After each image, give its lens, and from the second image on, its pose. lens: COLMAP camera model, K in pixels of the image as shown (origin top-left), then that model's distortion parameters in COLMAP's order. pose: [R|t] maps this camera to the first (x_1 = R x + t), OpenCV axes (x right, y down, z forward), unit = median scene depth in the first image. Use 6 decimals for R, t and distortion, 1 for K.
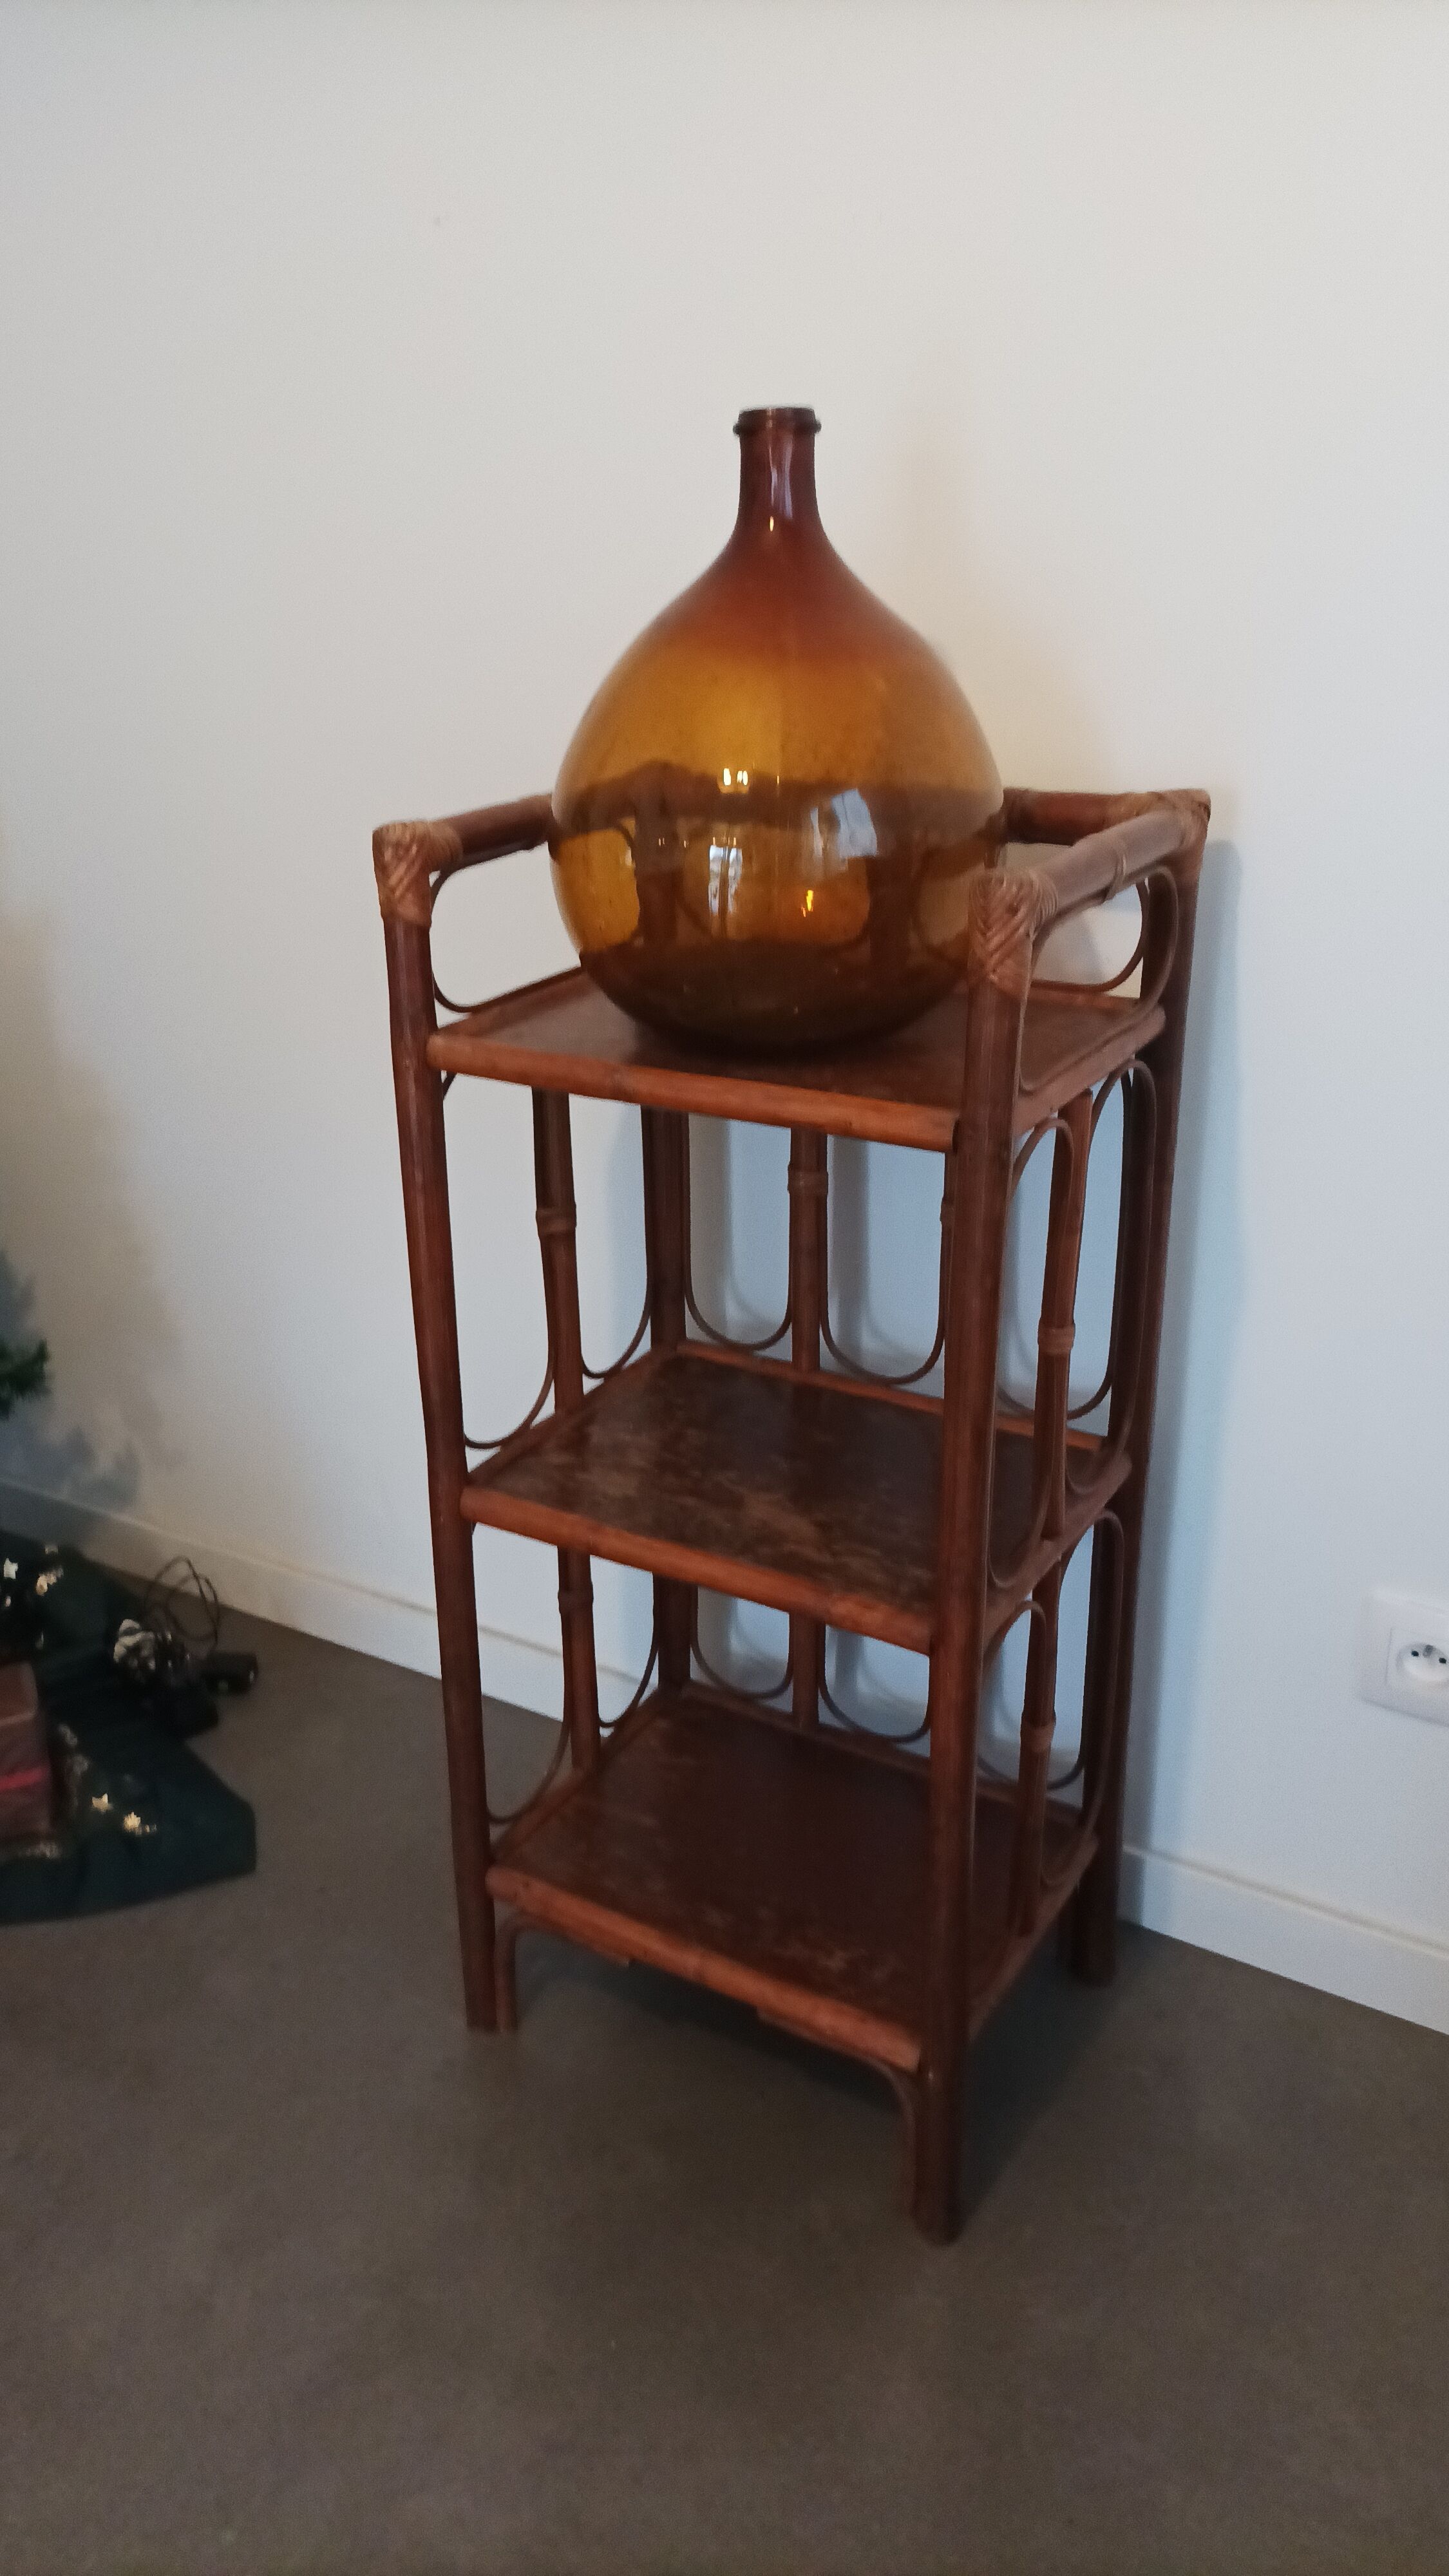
lens RADIAL K [[1868.7, 0, 724.5], [0, 1868.7, 1288.0], [0, 0, 1]] dist [0.029055, -0.003238]
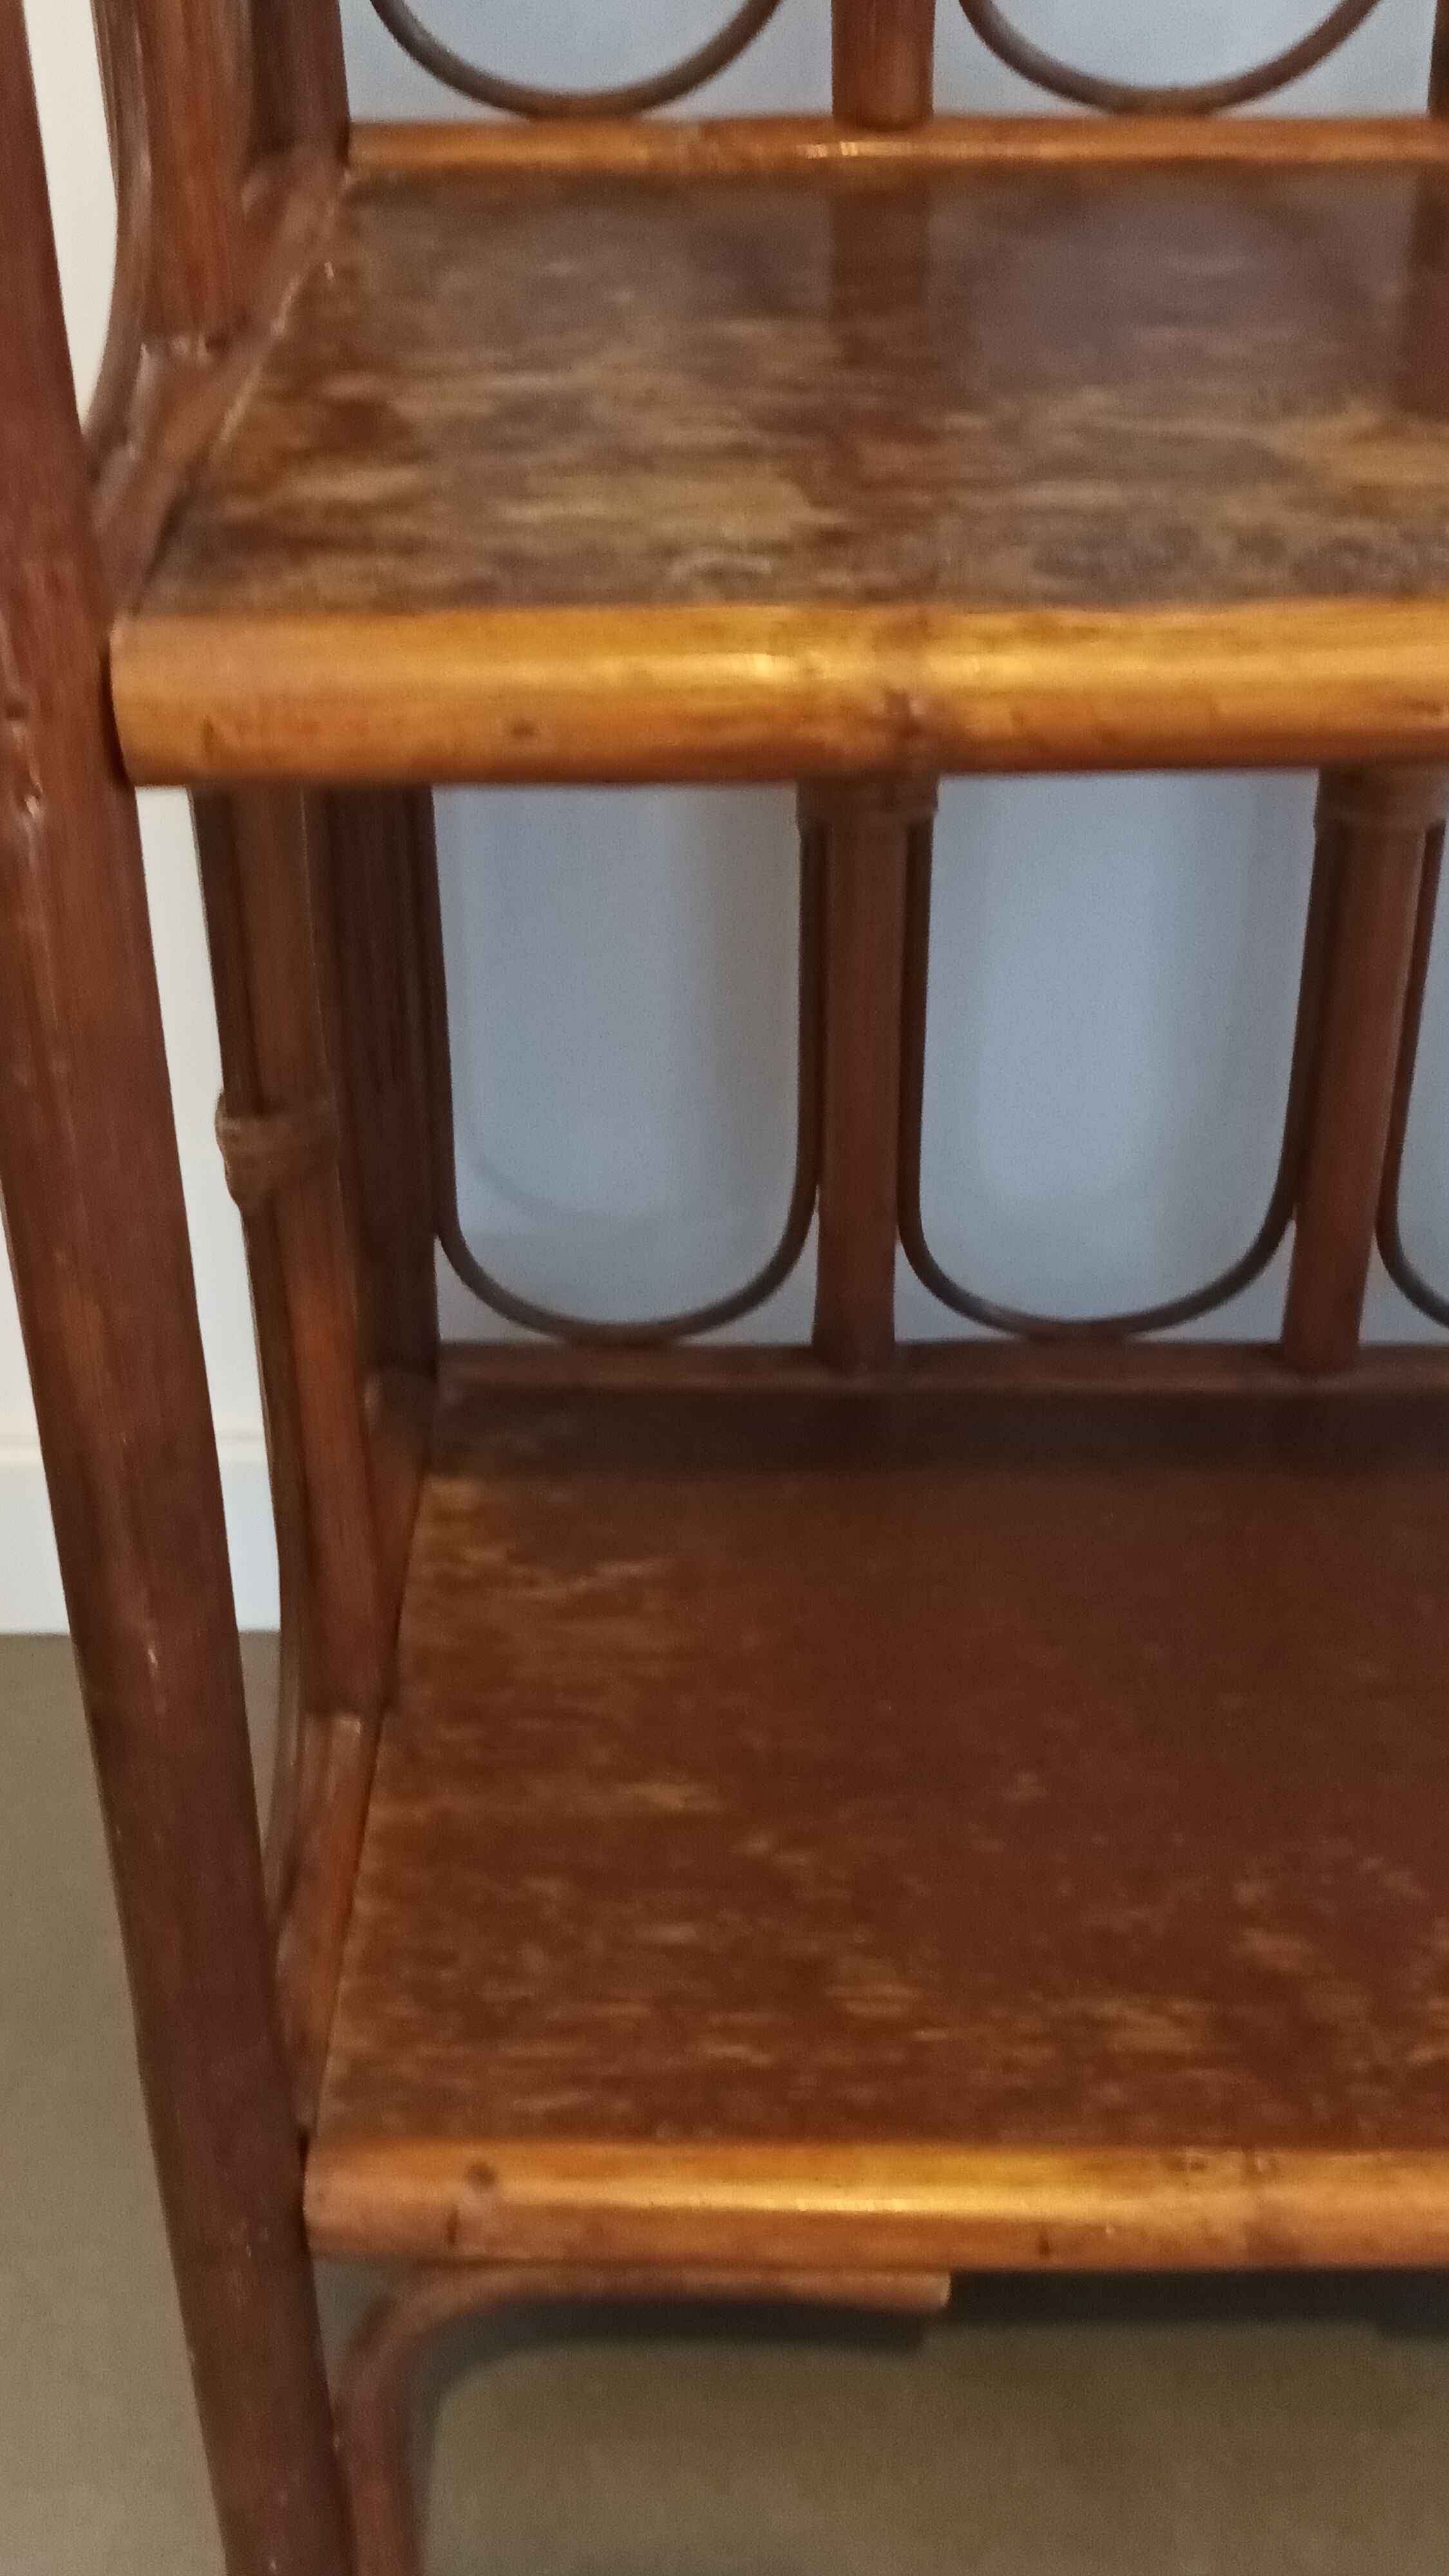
lens RADIAL K [[2937.0, 0, 724.5], [0, 2937.0, 1288.0], [0, 0, 1]] dist [0.082462, -0.300841]
pose [[0.870822, -0.277836, 0.405557, -0.225231], [0.189787, 0.951022, 0.244006, 0.106916], [-0.453487, -0.135516, 0.880900, 0.668274]]
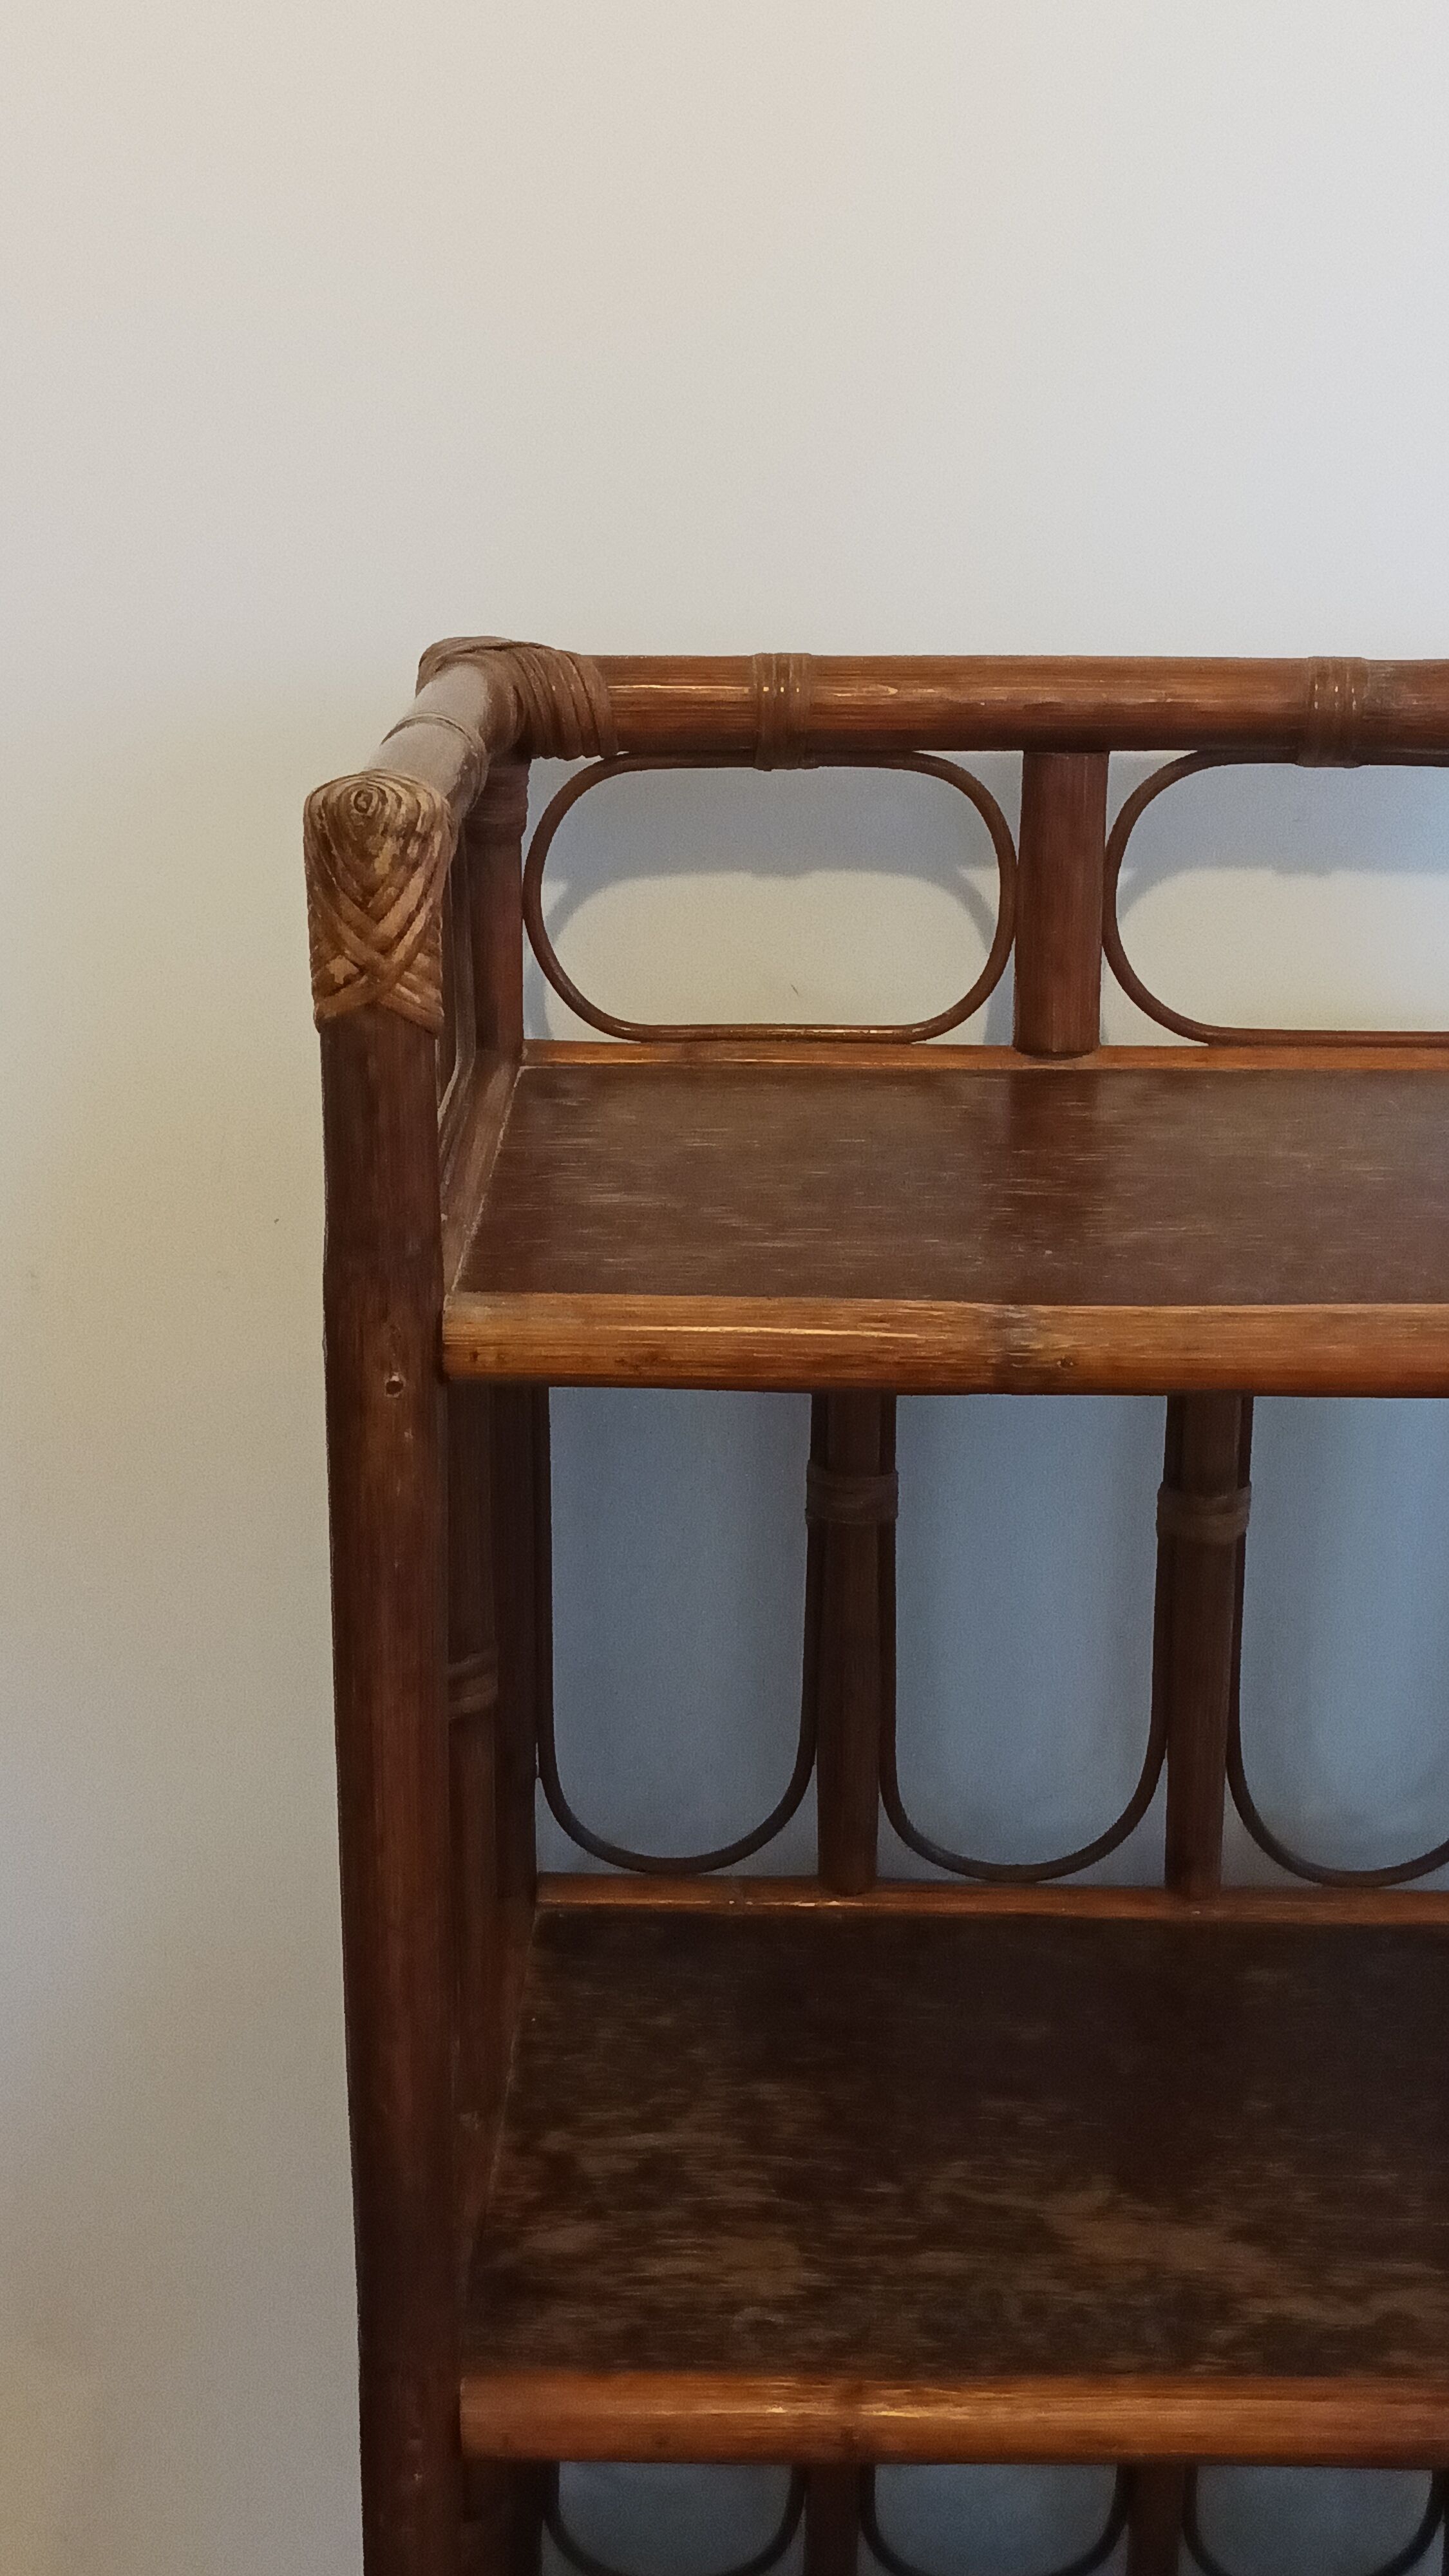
lens RADIAL K [[2937.0, 0, 724.5], [0, 2937.0, 1288.0], [0, 0, 1]] dist [0.082462, -0.300841]
pose [[0.872523, -0.132470, 0.470272, -0.352181], [0.171518, 0.984329, -0.040954, -0.089903], [-0.457477, 0.116393, 0.881571, 0.372162]]
